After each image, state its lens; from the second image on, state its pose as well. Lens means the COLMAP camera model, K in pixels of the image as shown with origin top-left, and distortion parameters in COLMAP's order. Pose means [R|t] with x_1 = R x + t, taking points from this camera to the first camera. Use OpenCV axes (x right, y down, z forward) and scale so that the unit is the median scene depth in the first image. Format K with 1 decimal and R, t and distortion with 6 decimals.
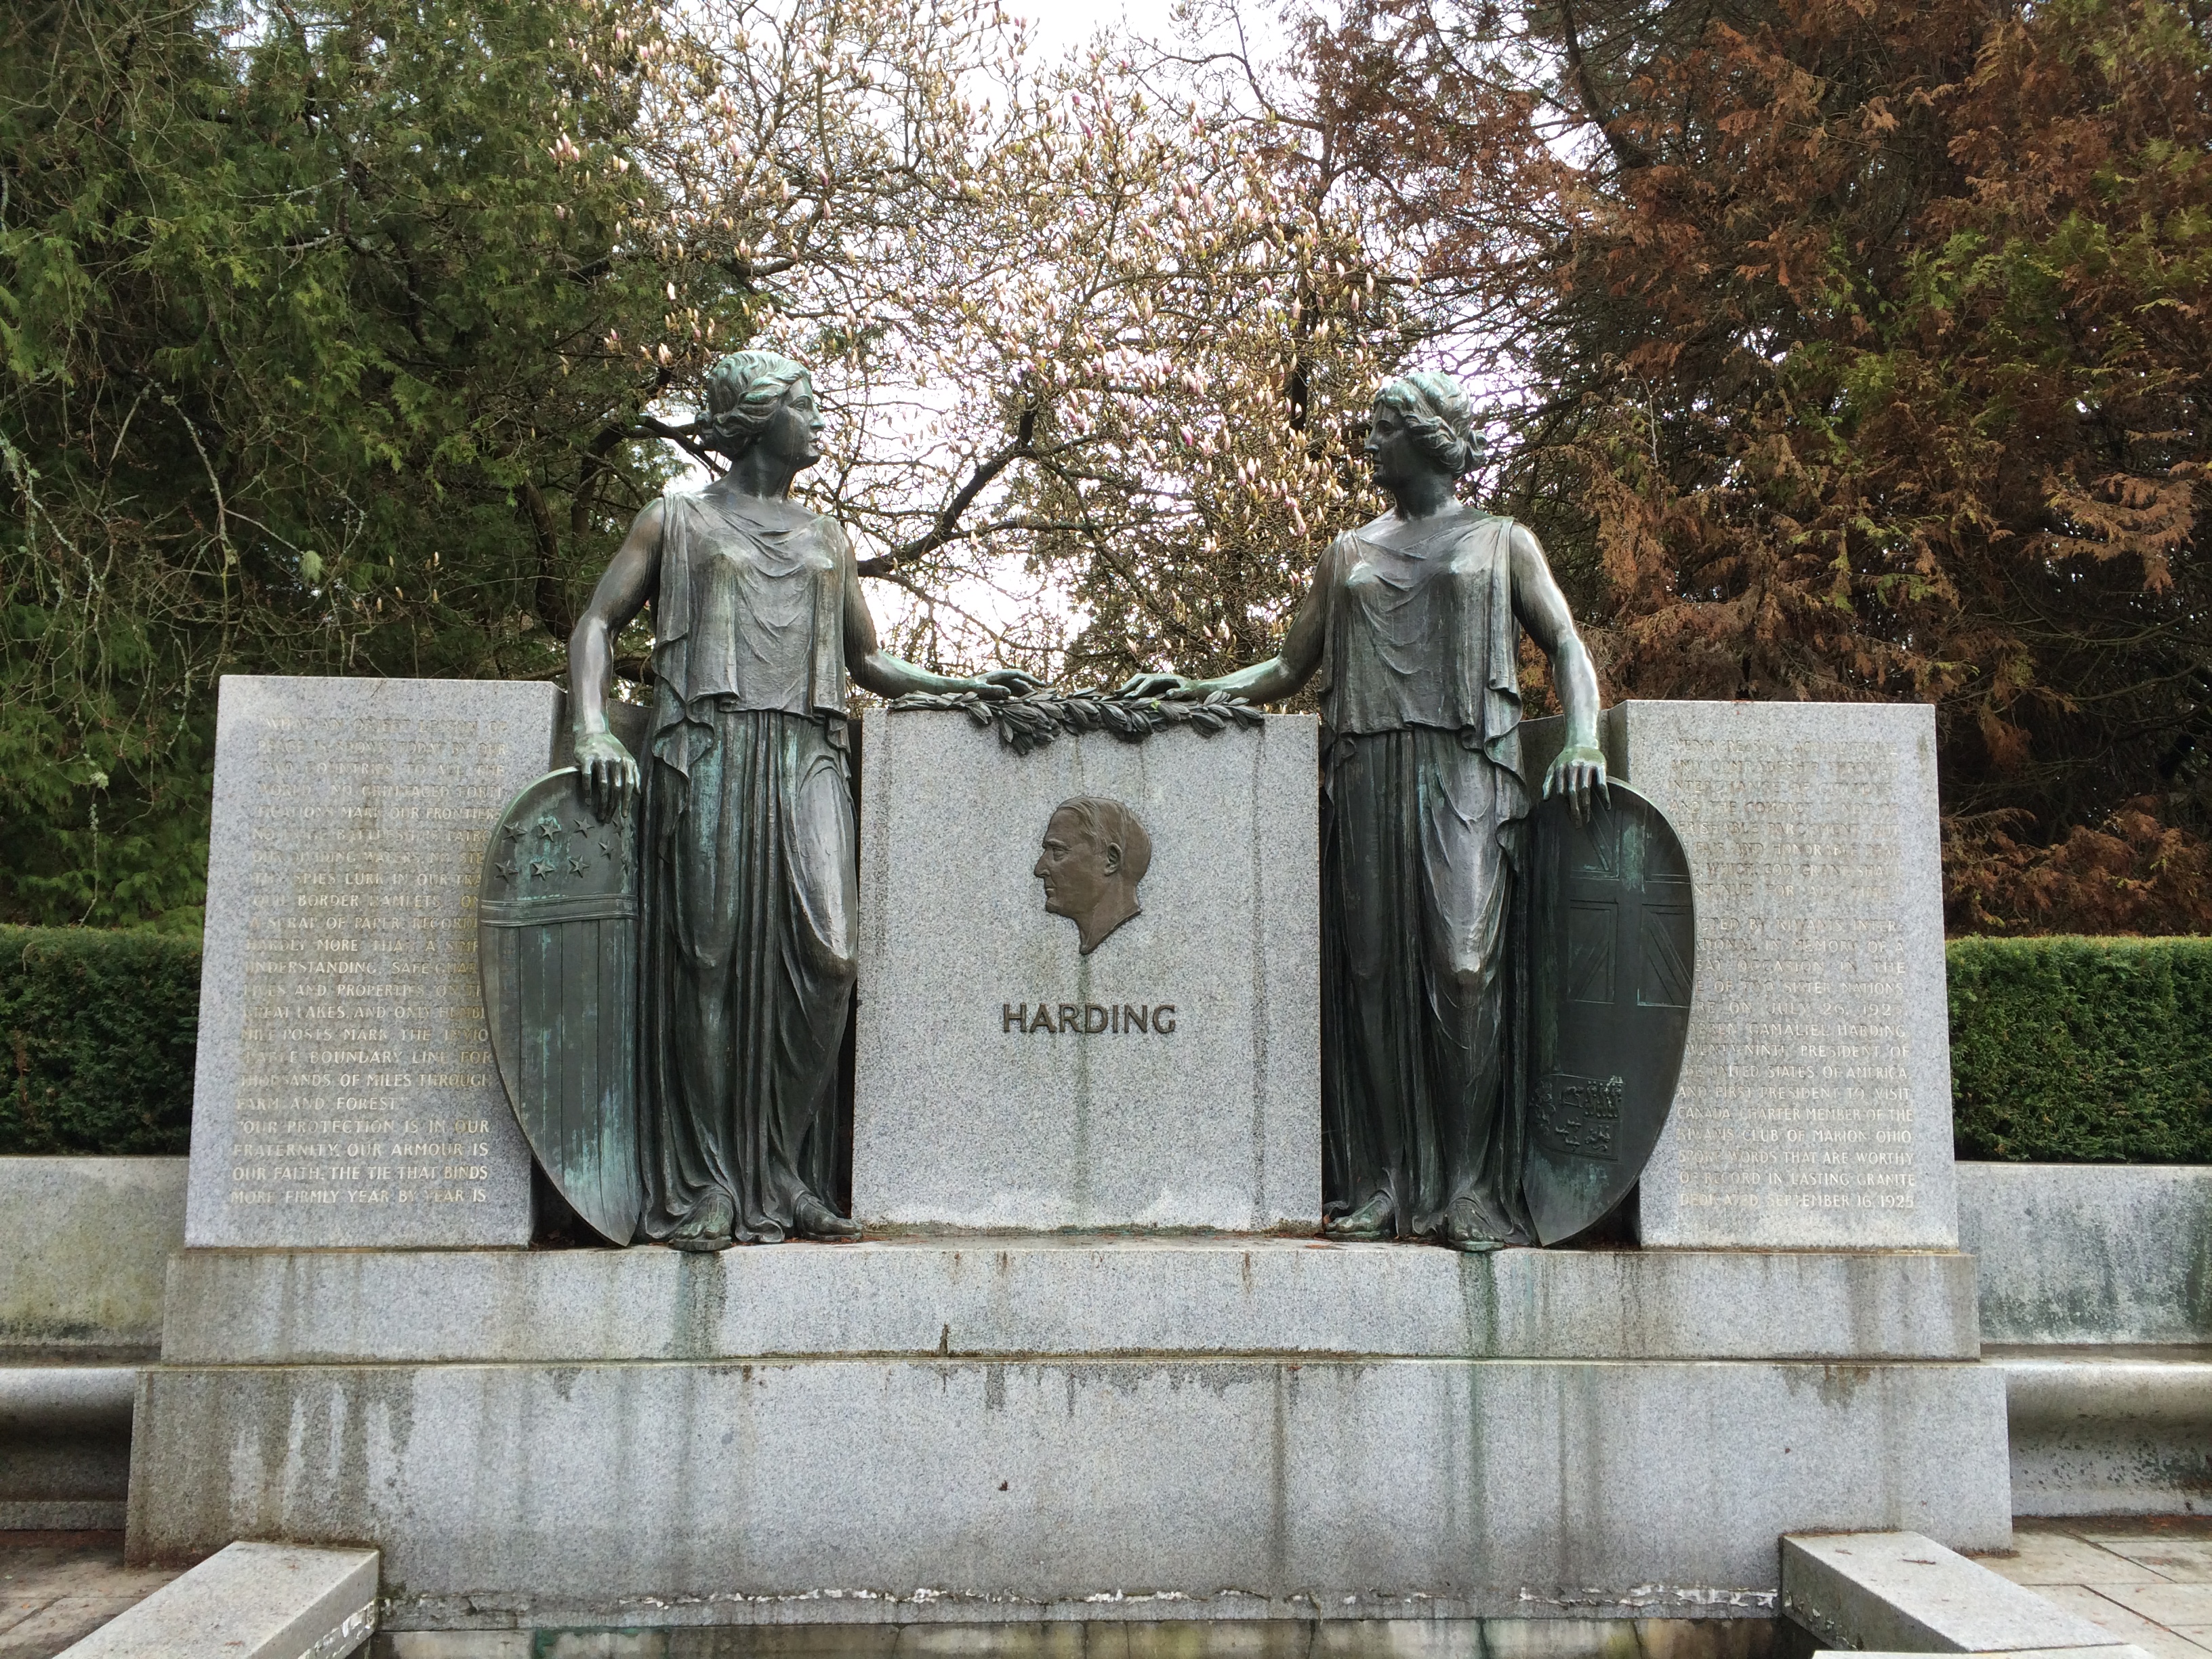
lens RADIAL K [[1959.1, 0, 1096.3], [0, 1959.1, 831.7], [0, 0, 1]] dist [0.041292, -0.009591]
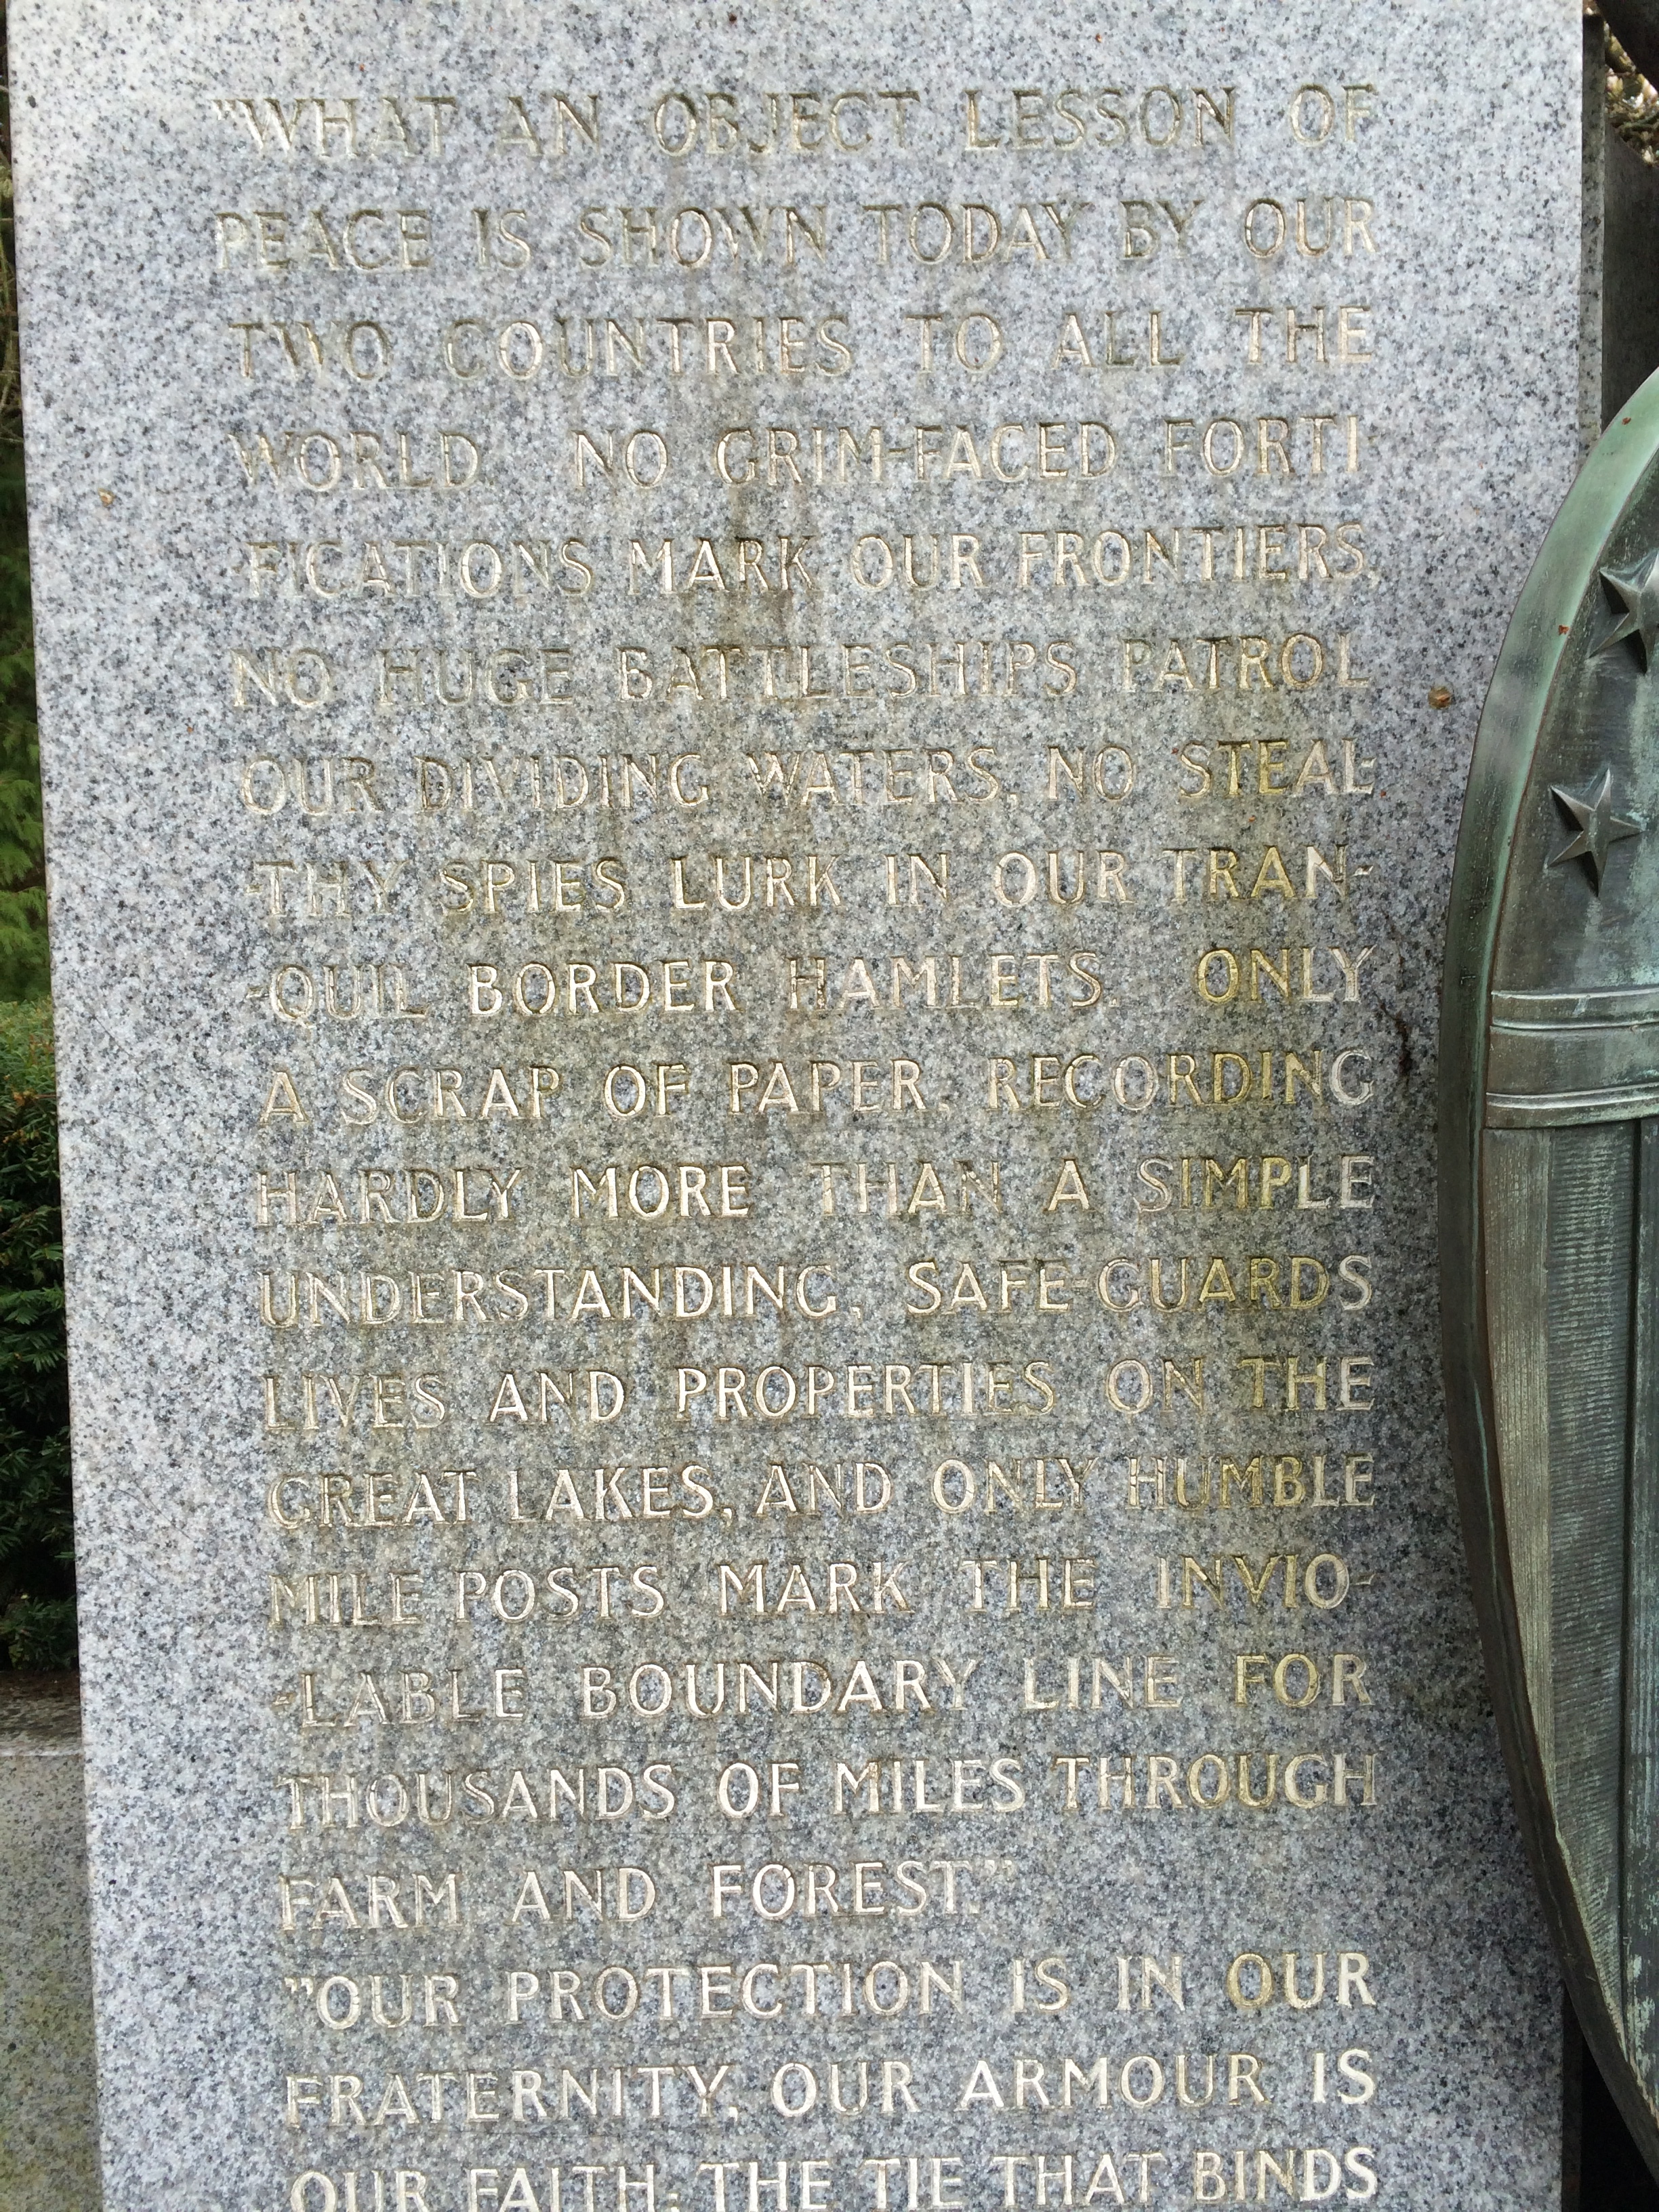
lens RADIAL K [[1959.1, 0, 835.8], [0, 1959.1, 1104.8], [0, 0, 1]] dist [0.041292, -0.009591]
pose [[0.998759, -0.017549, -0.046605, -0.355139], [0.026421, 0.980012, 0.197175, 0.005592], [0.042213, -0.198161, 0.979260, 0.790129]]
